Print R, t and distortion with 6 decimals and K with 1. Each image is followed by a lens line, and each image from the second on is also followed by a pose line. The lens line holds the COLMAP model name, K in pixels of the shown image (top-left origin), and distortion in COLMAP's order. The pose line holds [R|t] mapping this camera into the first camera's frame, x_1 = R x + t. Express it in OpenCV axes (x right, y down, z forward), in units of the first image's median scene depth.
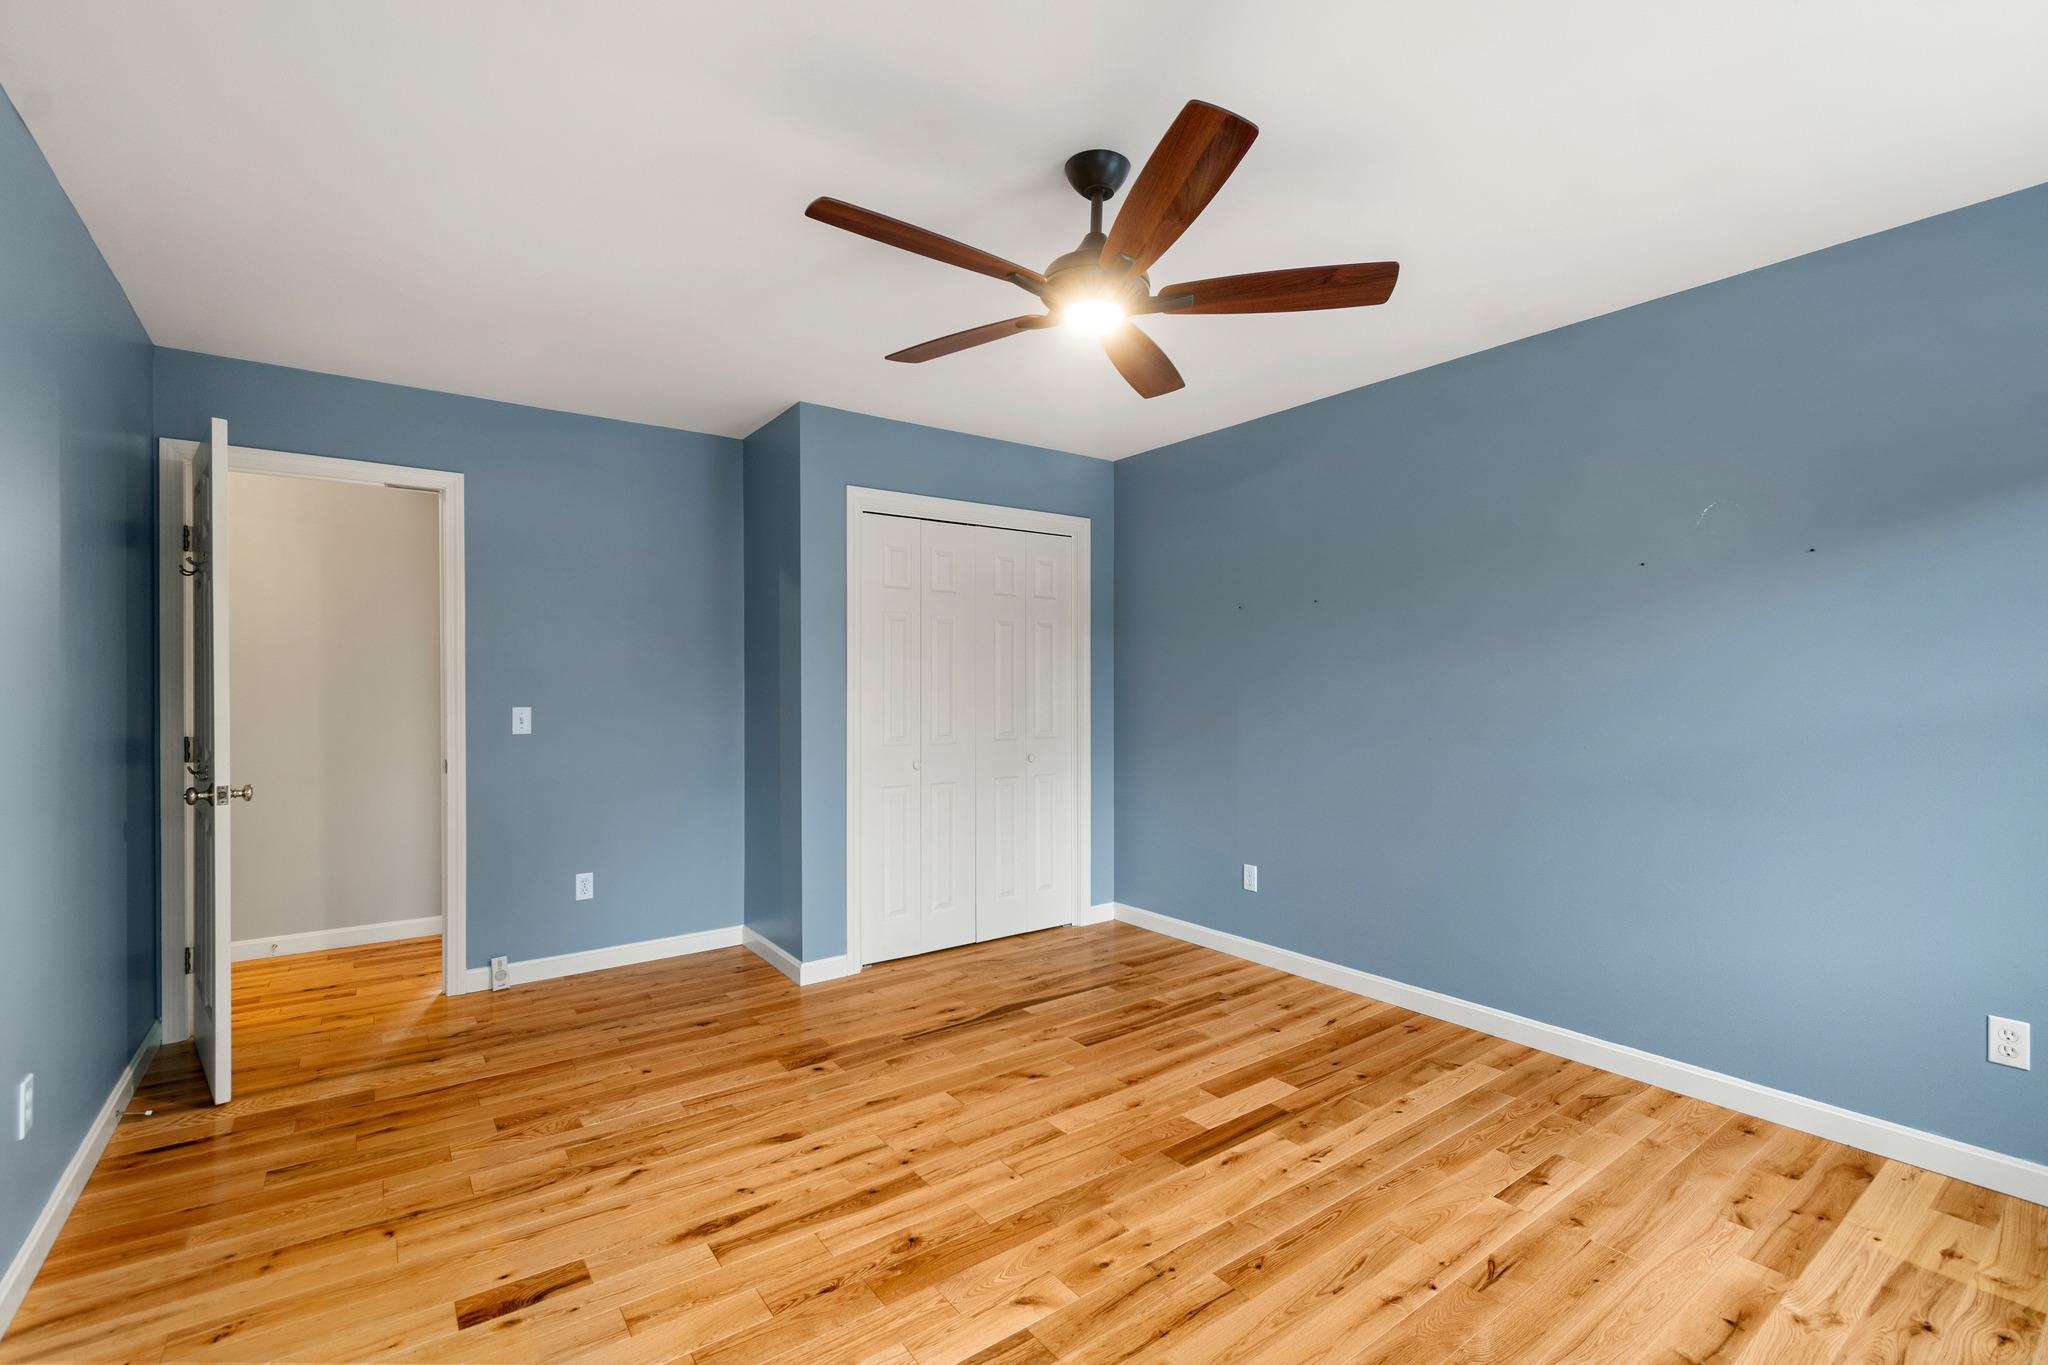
lens RADIAL K [[901.7, 0, 1024.0], [0, 901.7, 682.5], [0, 0, 1]] dist [-0.002281, -0.000876]
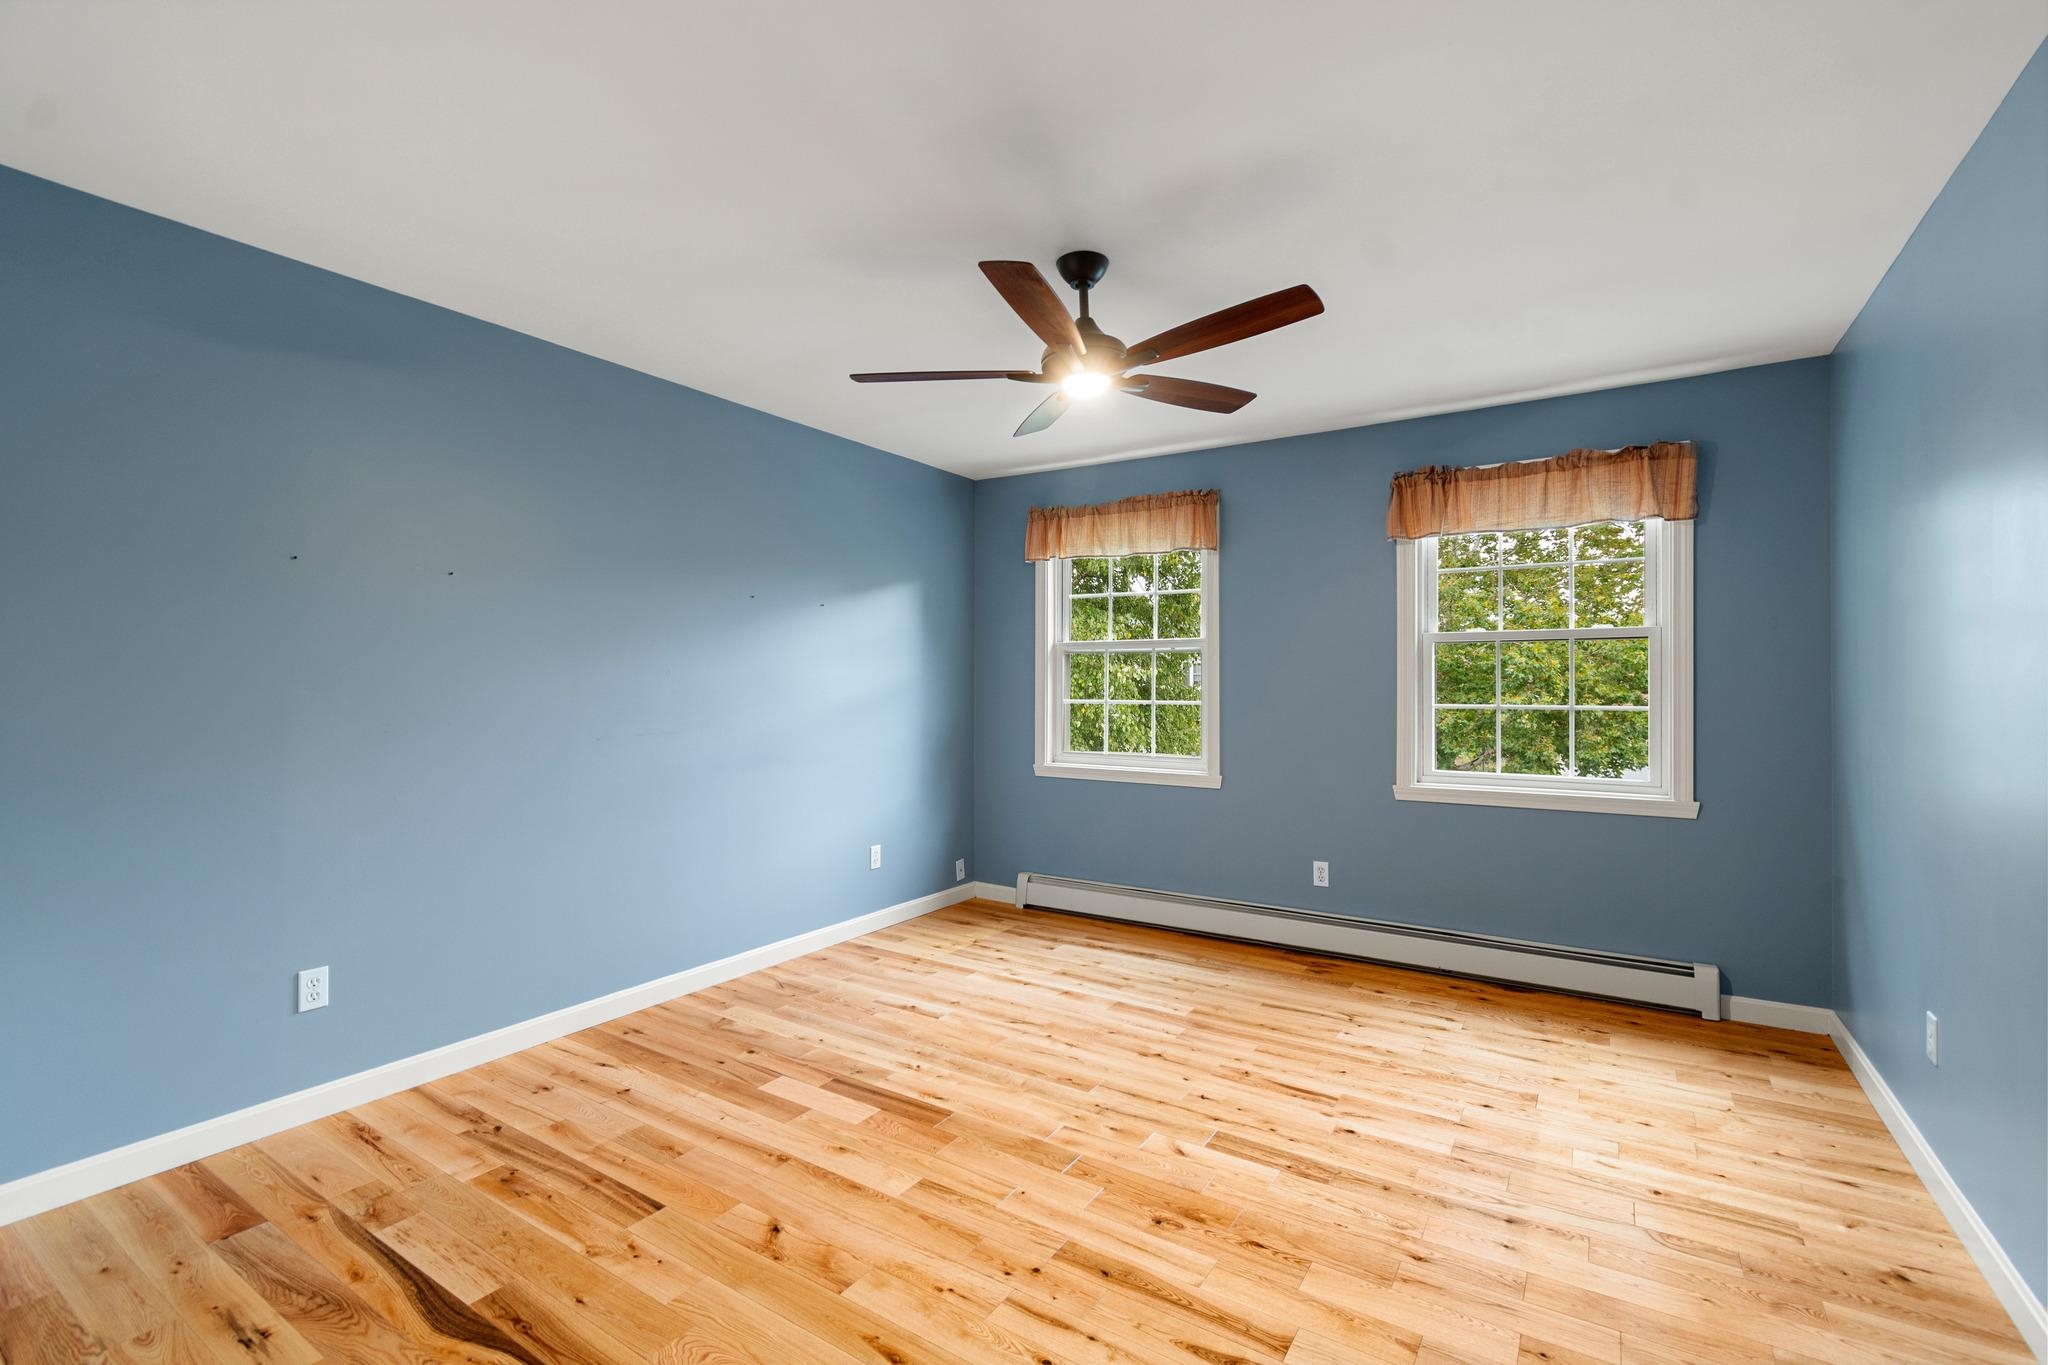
lens RADIAL K [[901.7, 0, 1024.0], [0, 901.7, 682.5], [0, 0, 1]] dist [-0.002281, -0.000876]
pose [[-0.353565, 0.000701, 0.935410, -0.783283], [-0.001225, 0.999999, -0.001212, -0.000199], [-0.935409, -0.001575, -0.353564, 1.139260]]
